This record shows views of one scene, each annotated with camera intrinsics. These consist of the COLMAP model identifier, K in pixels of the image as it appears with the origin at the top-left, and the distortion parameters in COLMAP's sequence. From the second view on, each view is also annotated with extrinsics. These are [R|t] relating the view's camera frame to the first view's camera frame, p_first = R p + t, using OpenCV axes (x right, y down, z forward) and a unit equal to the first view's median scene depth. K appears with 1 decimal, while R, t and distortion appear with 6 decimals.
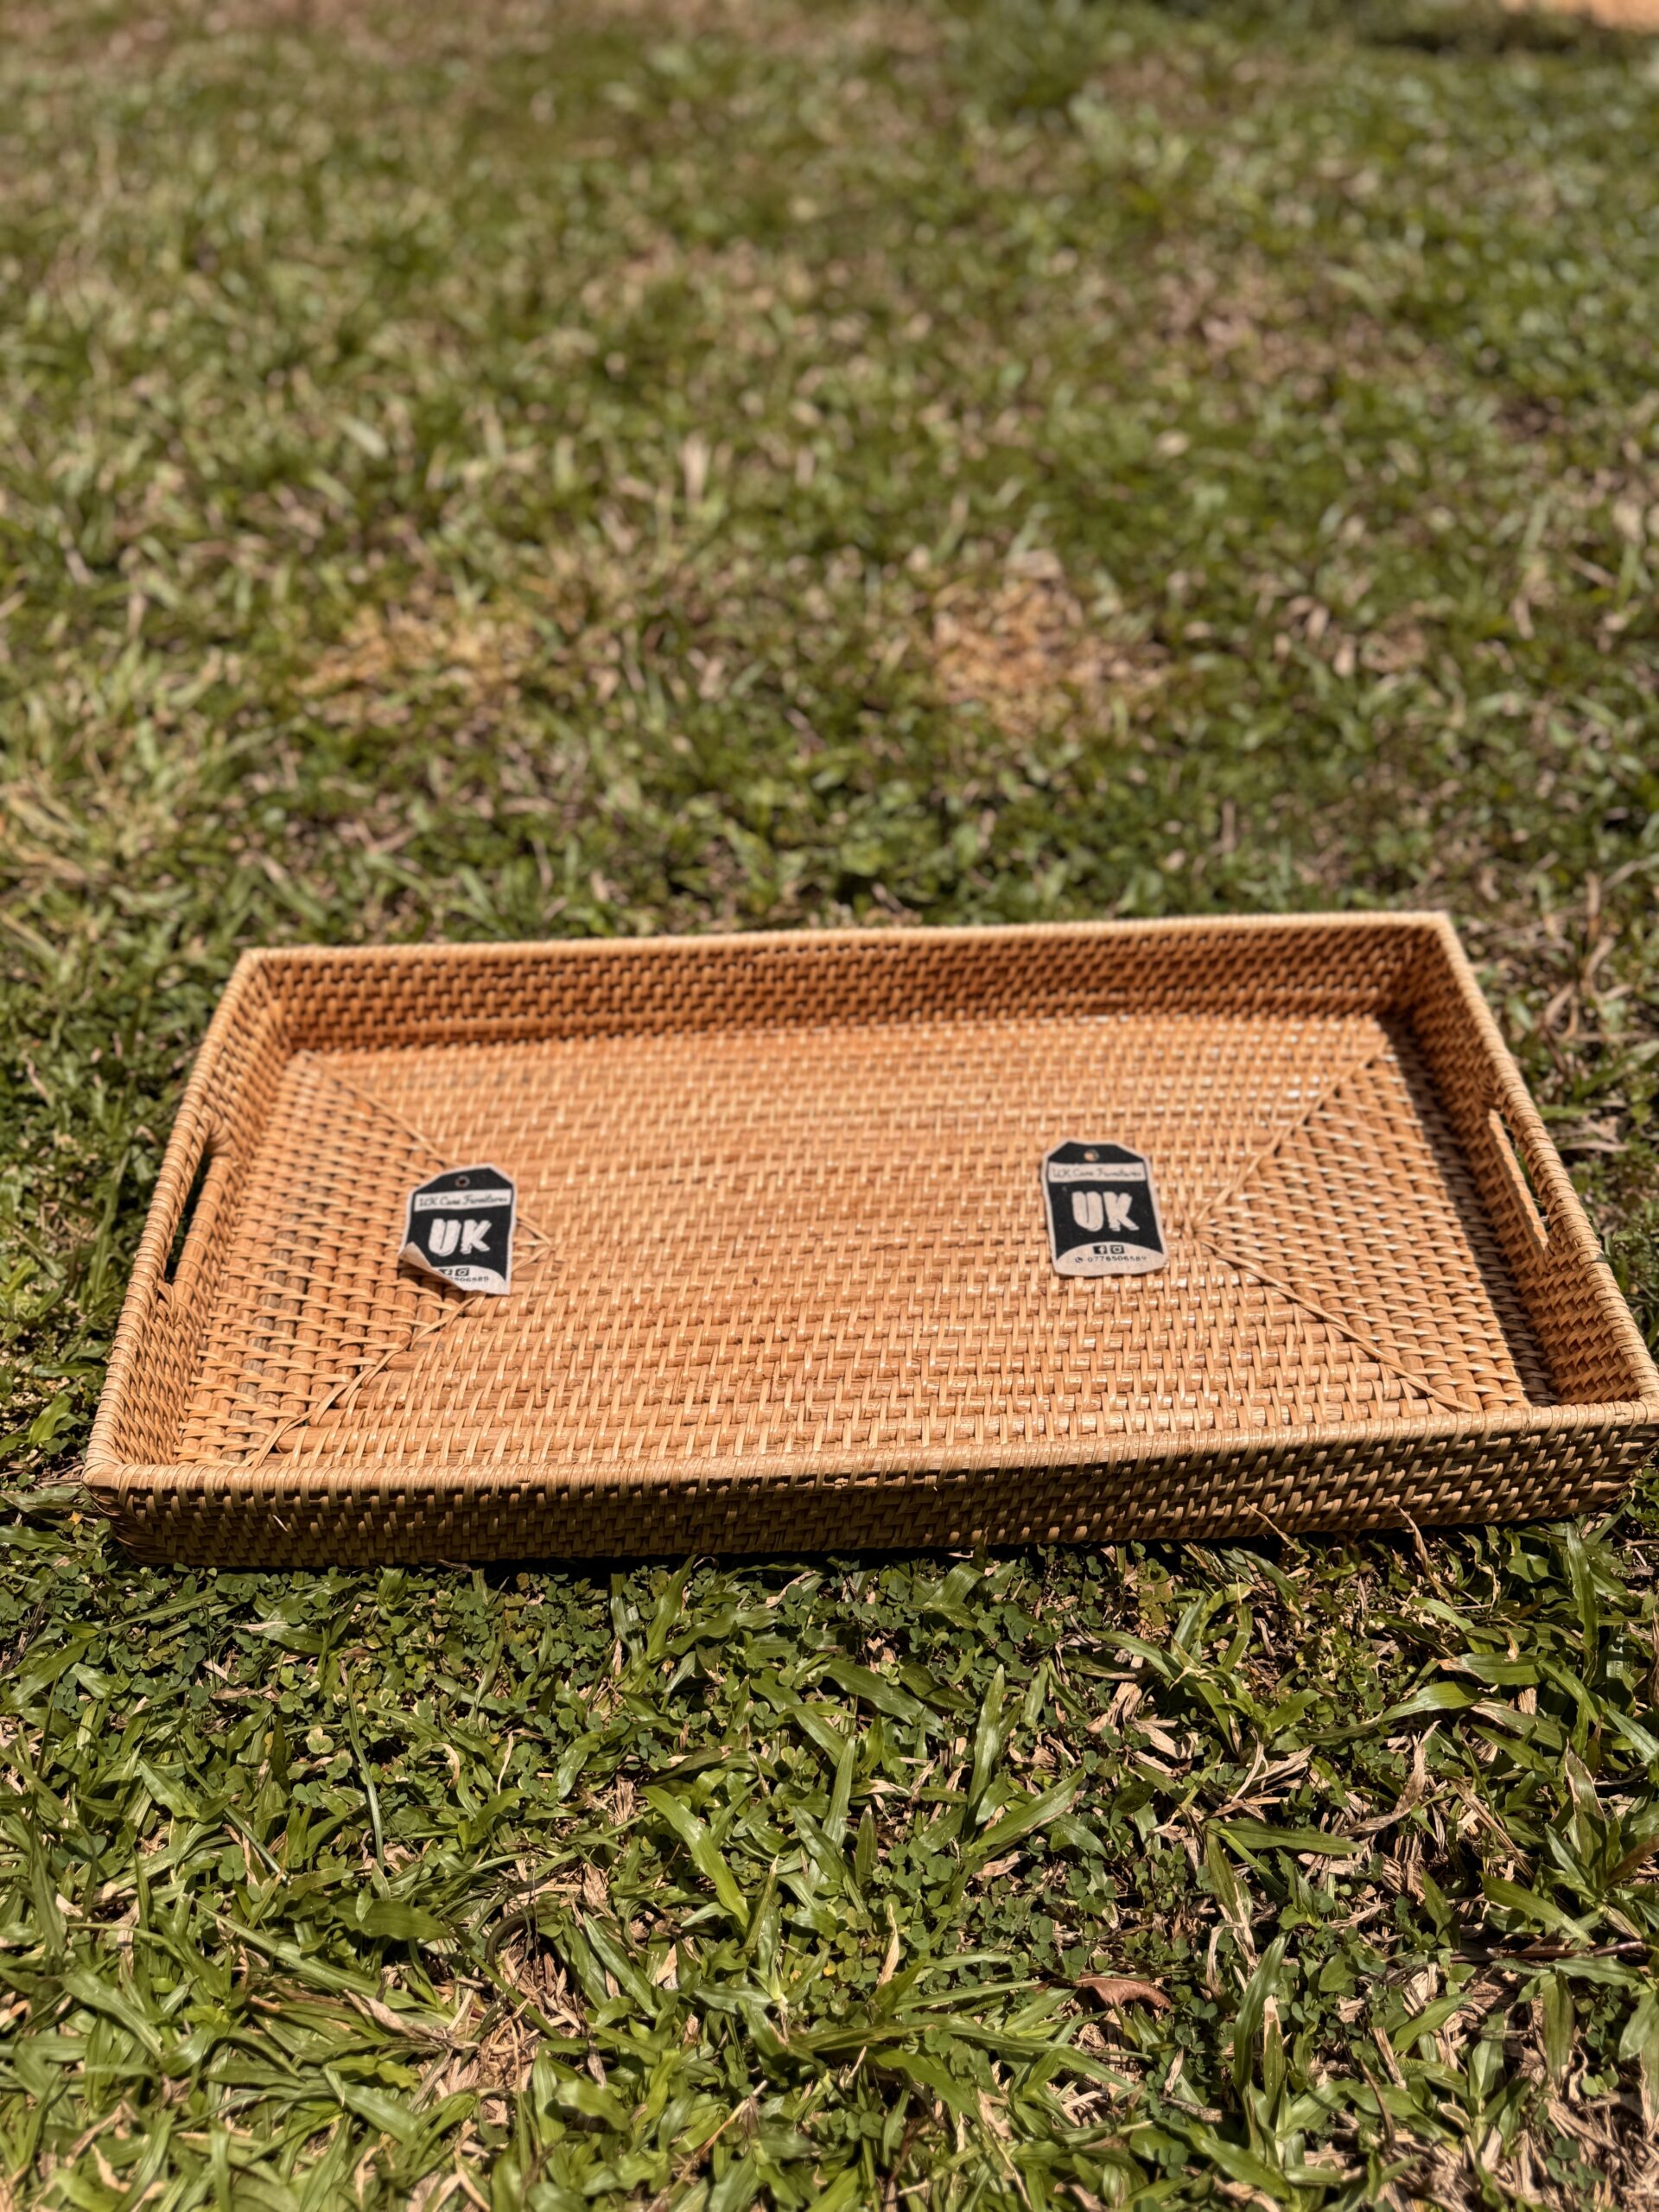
lens RADIAL K [[1550.4, 0, 823.6], [0, 1550.4, 1092.3], [0, 0, 1]] dist [-0.009309, 0.000077]
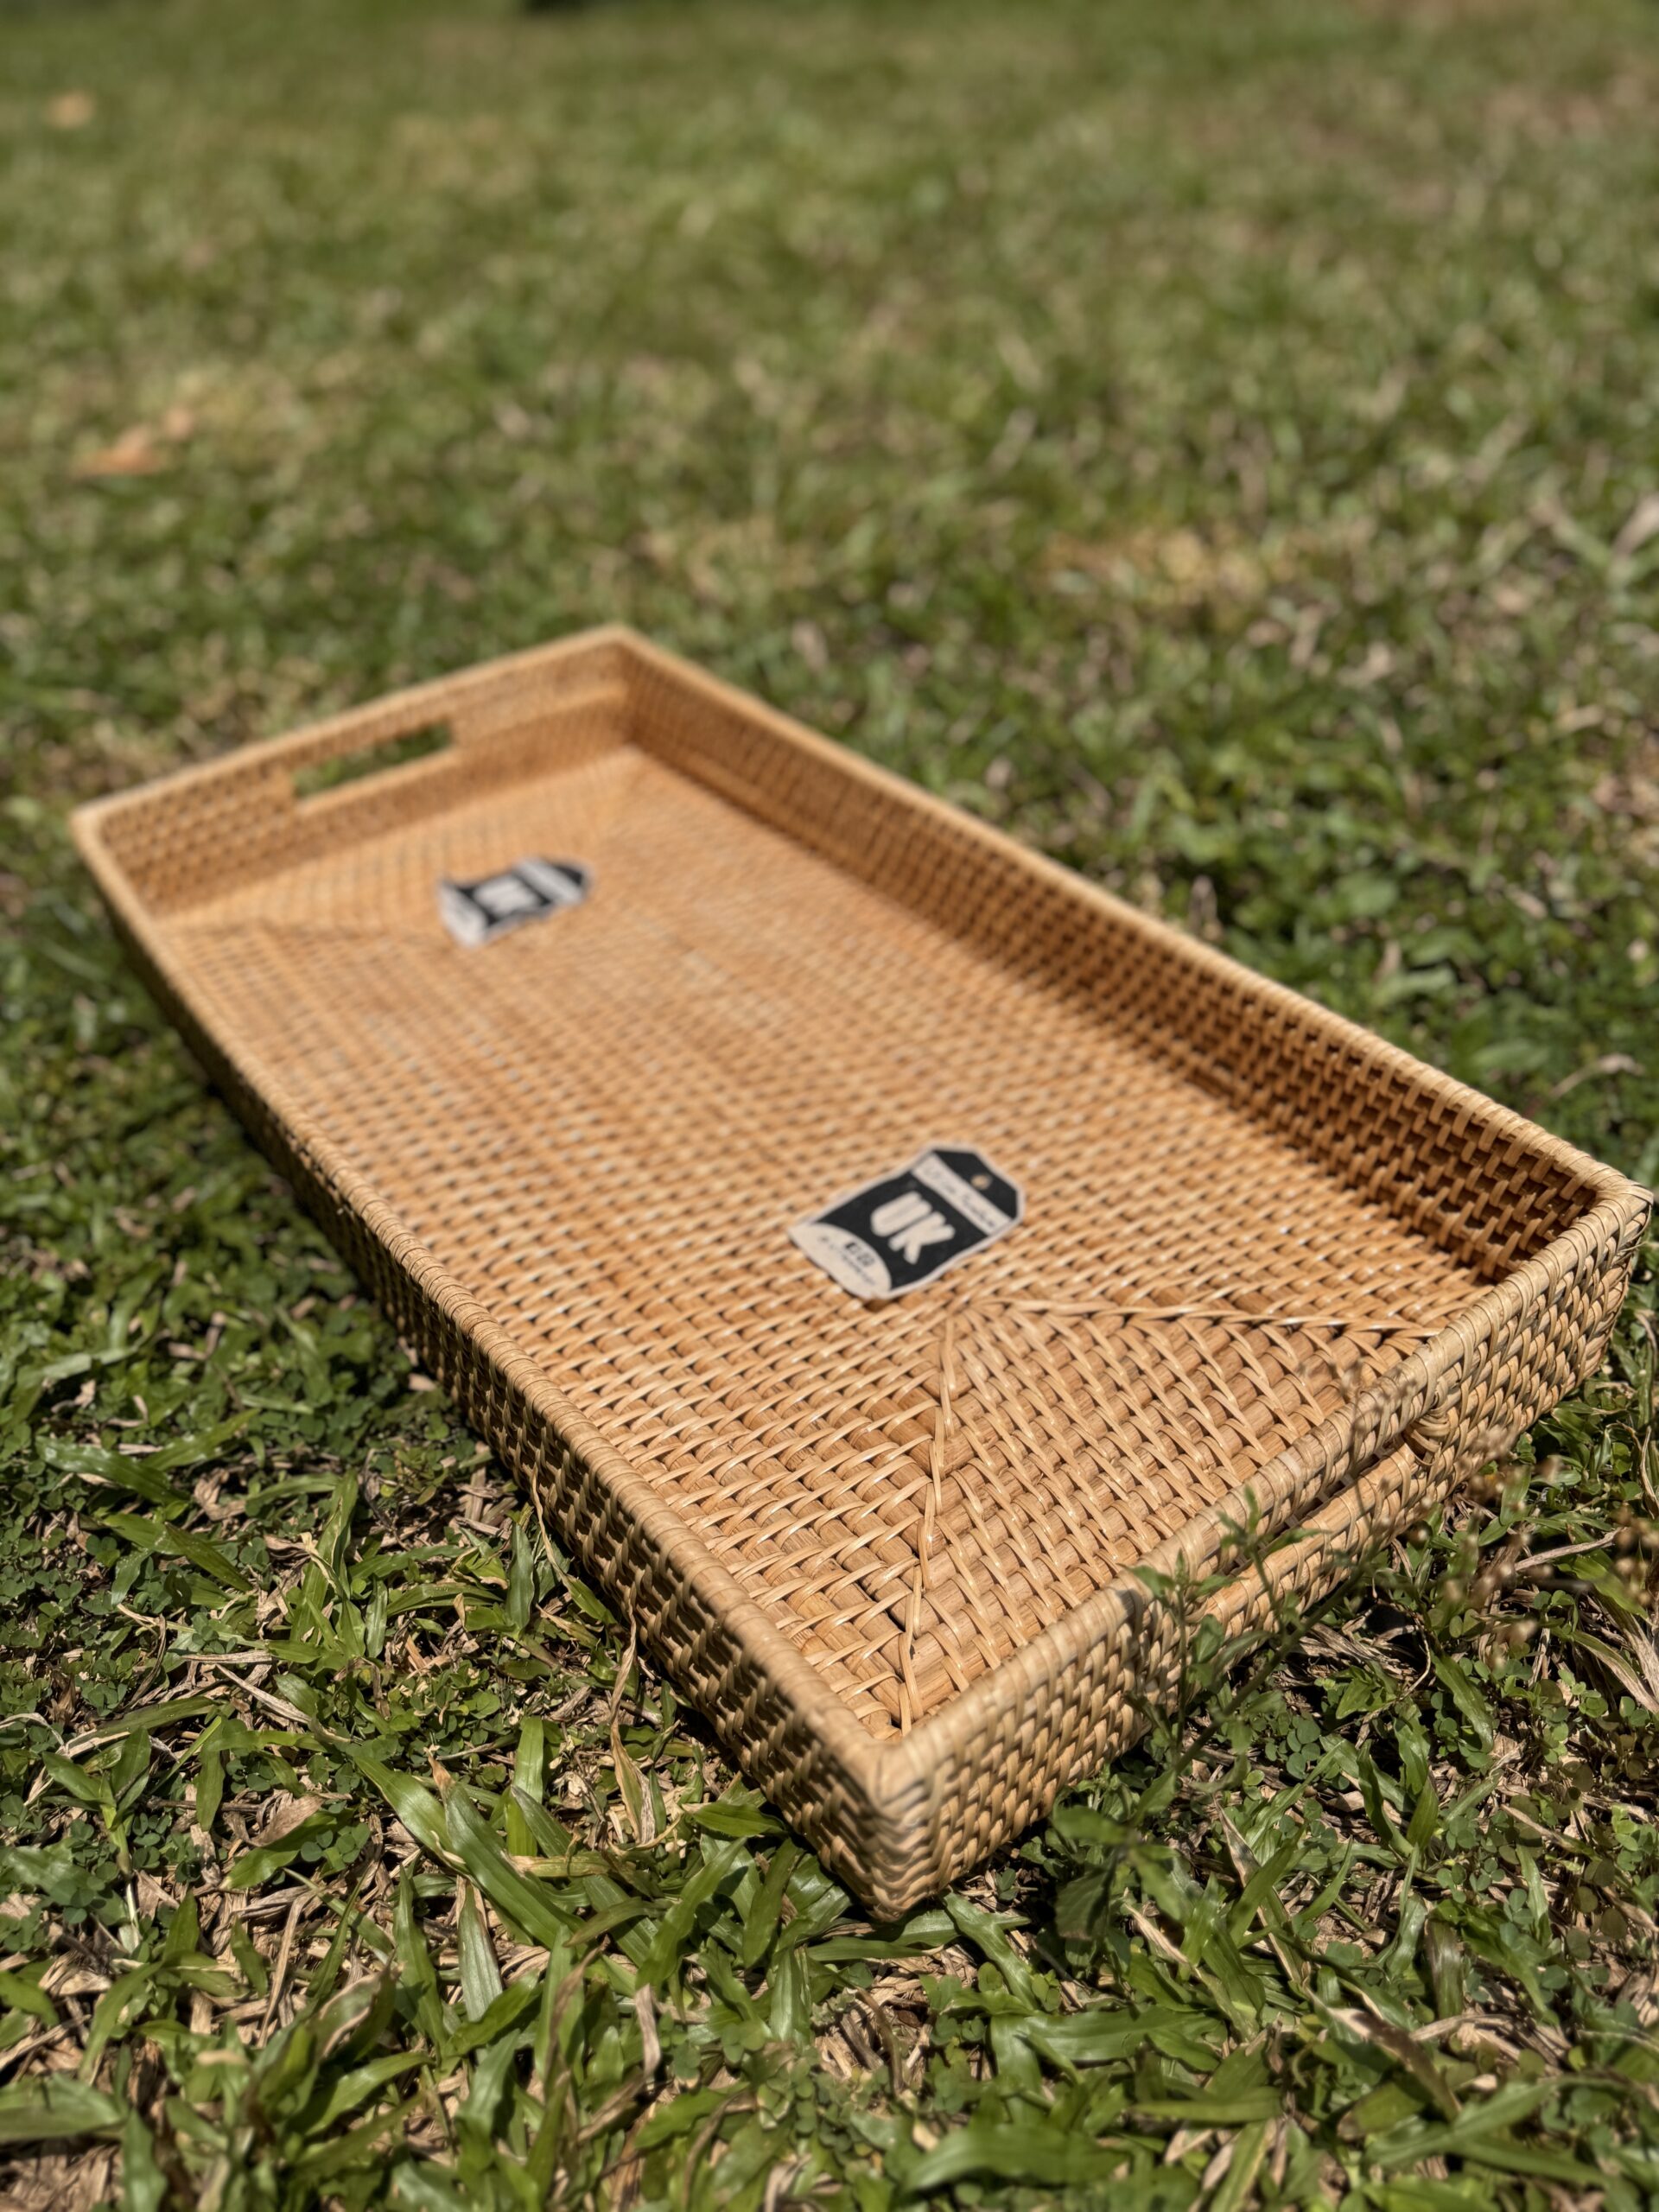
lens RADIAL K [[1553.1, 0, 819.8], [0, 1553.1, 1091.9], [0, 0, 1]] dist [-0.010681, -0.000925]
pose [[0.588998, 0.503779, -0.631892, 0.585322], [-0.549283, 0.823097, 0.144221, -0.061358], [0.592764, 0.262141, 0.761520, 0.362049]]
